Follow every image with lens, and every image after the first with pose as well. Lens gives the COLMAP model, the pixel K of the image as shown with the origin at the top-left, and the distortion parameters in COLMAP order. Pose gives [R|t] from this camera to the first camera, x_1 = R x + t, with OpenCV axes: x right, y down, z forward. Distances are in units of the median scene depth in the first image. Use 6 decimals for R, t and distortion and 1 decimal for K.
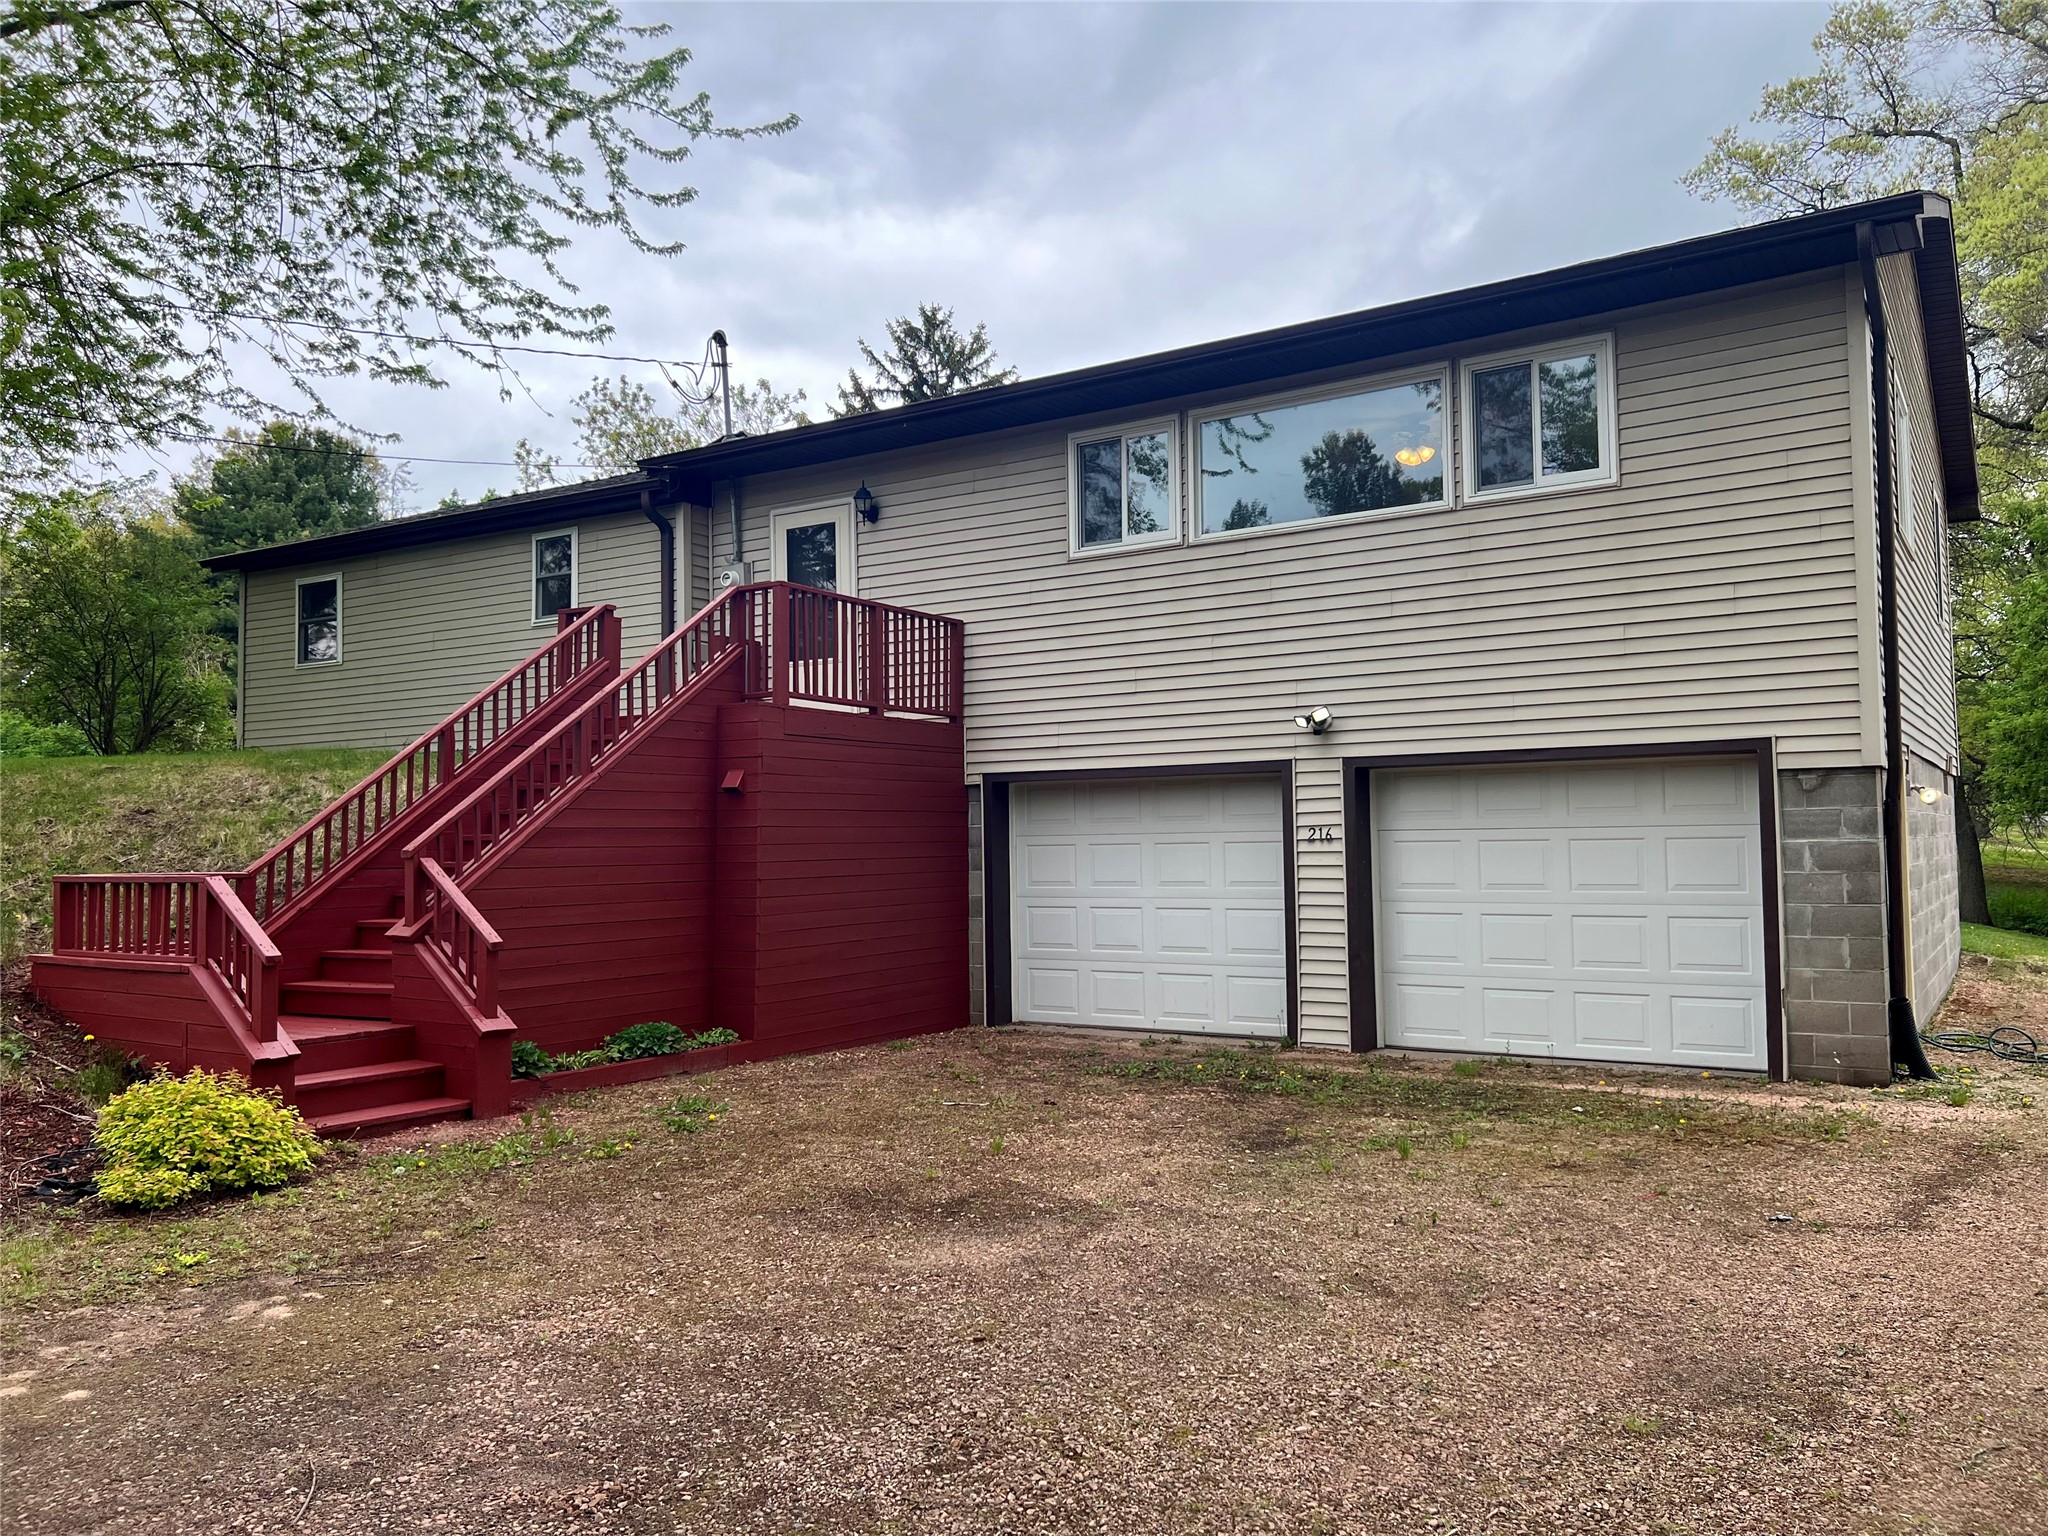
lens RADIAL K [[1520.4, 0, 1034.2], [0, 1520.4, 772.5], [0, 0, 1]] dist [0.049836, -0.049473]
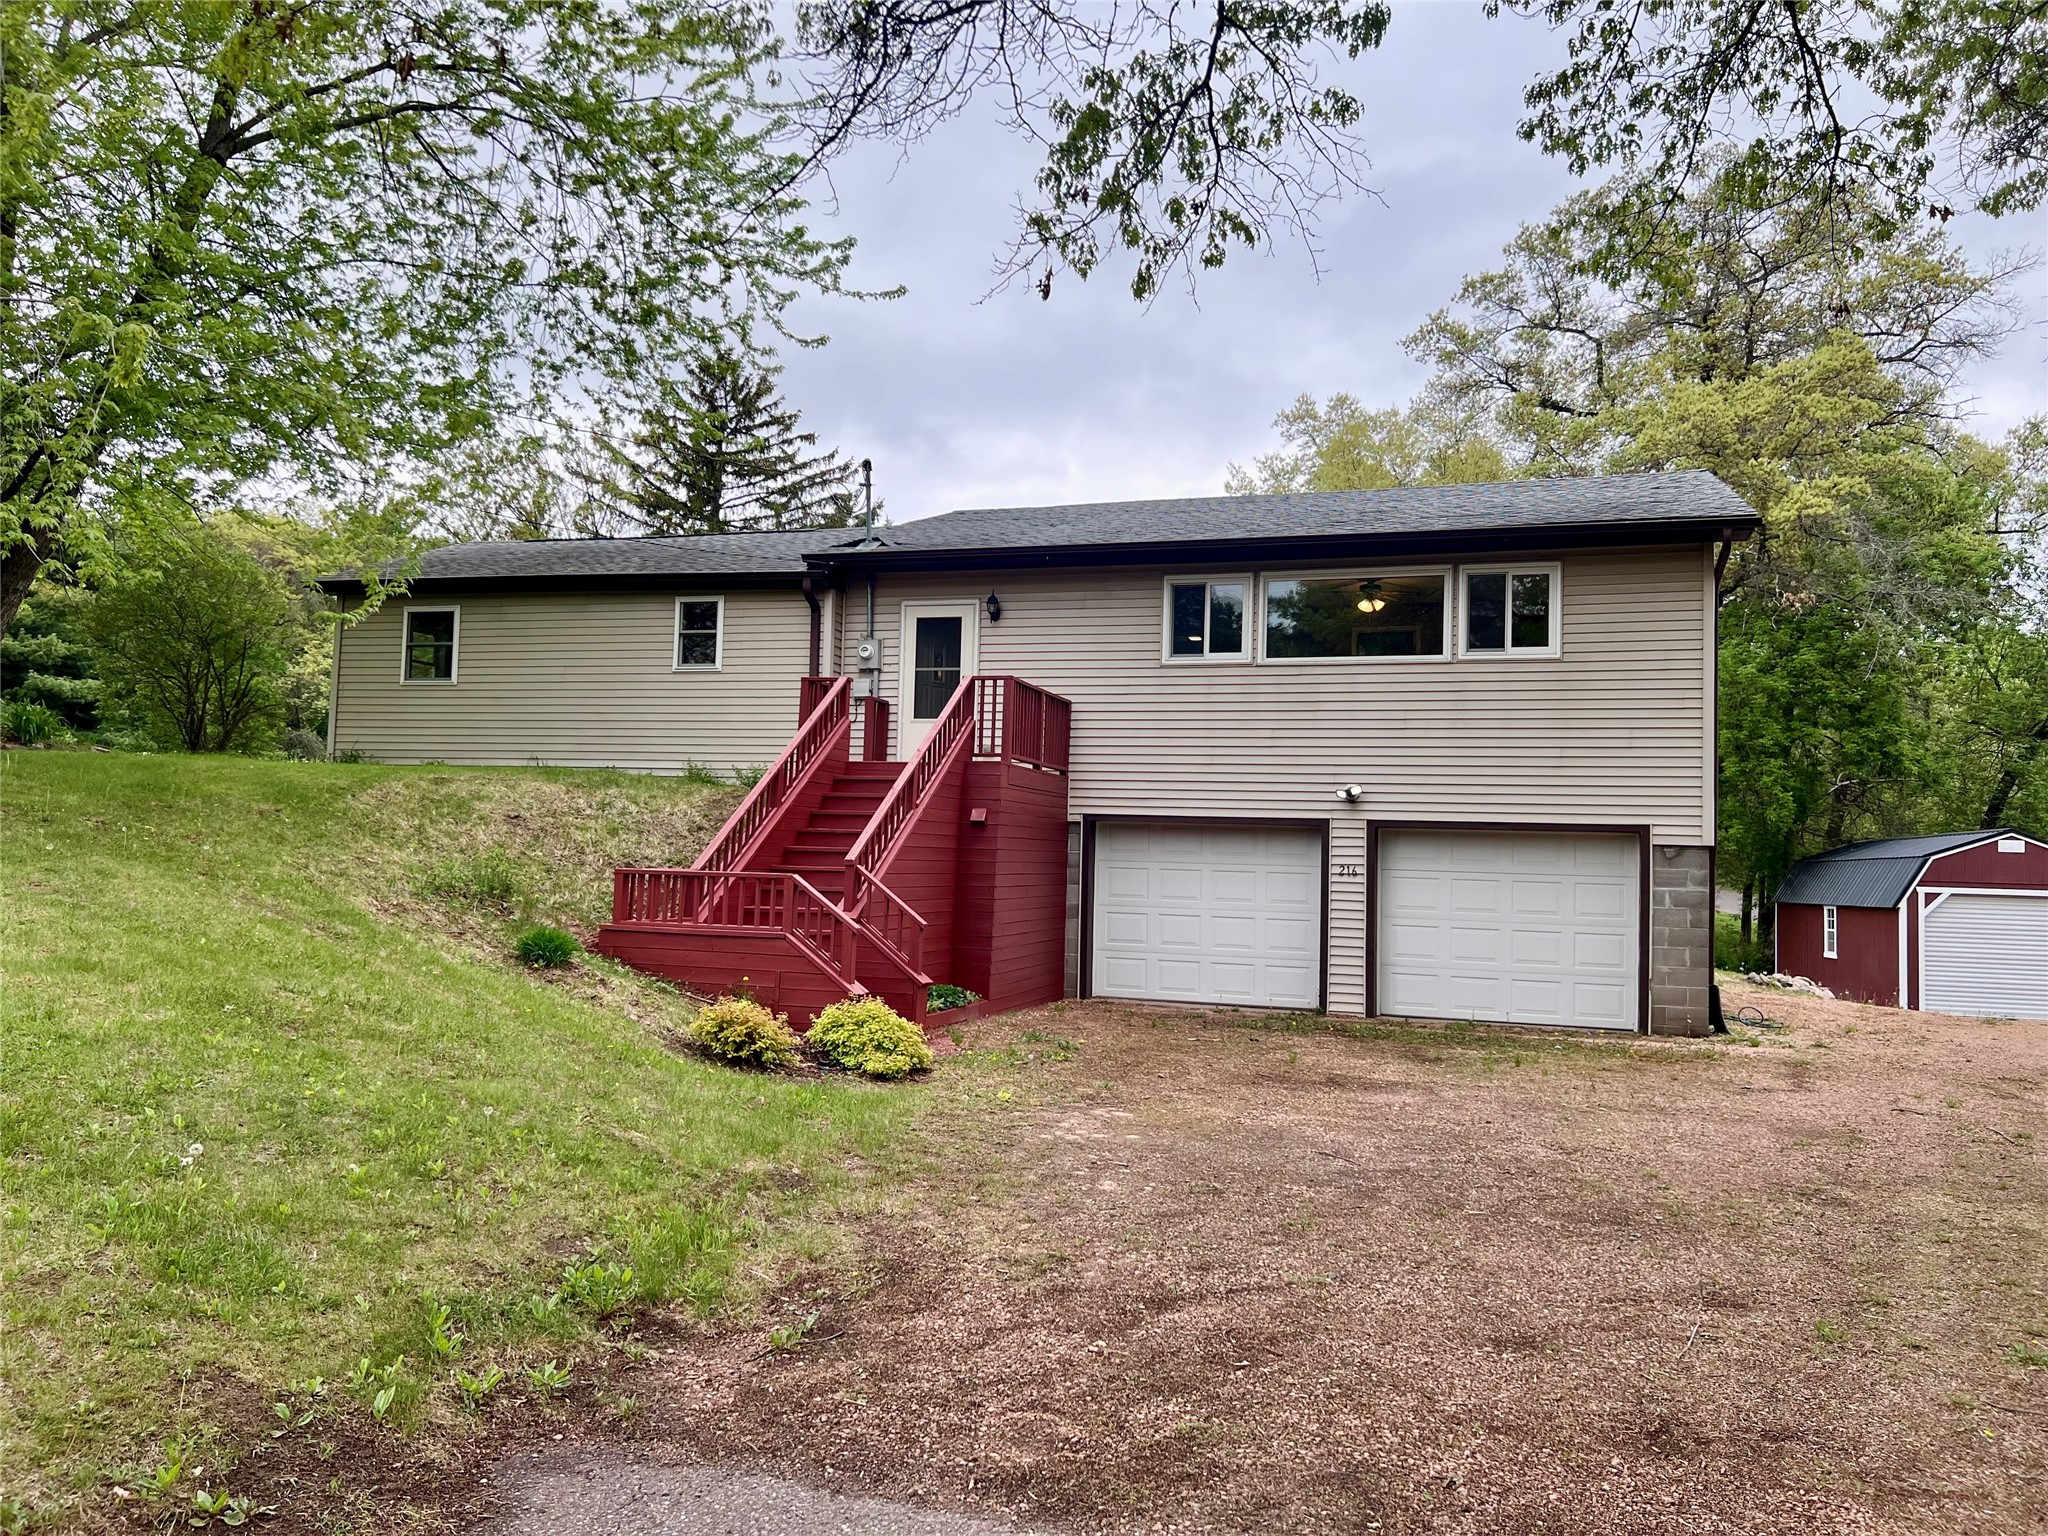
lens RADIAL K [[1510.7, 0, 1024.0], [0, 1510.7, 768.0], [0, 0, 1]] dist [0.096876, -0.186027]
pose [[0.966896, 0.056348, 0.248872, -0.461909], [-0.053808, 0.998407, -0.017001, -0.015876], [-0.249434, 0.003047, 0.968387, -0.330420]]
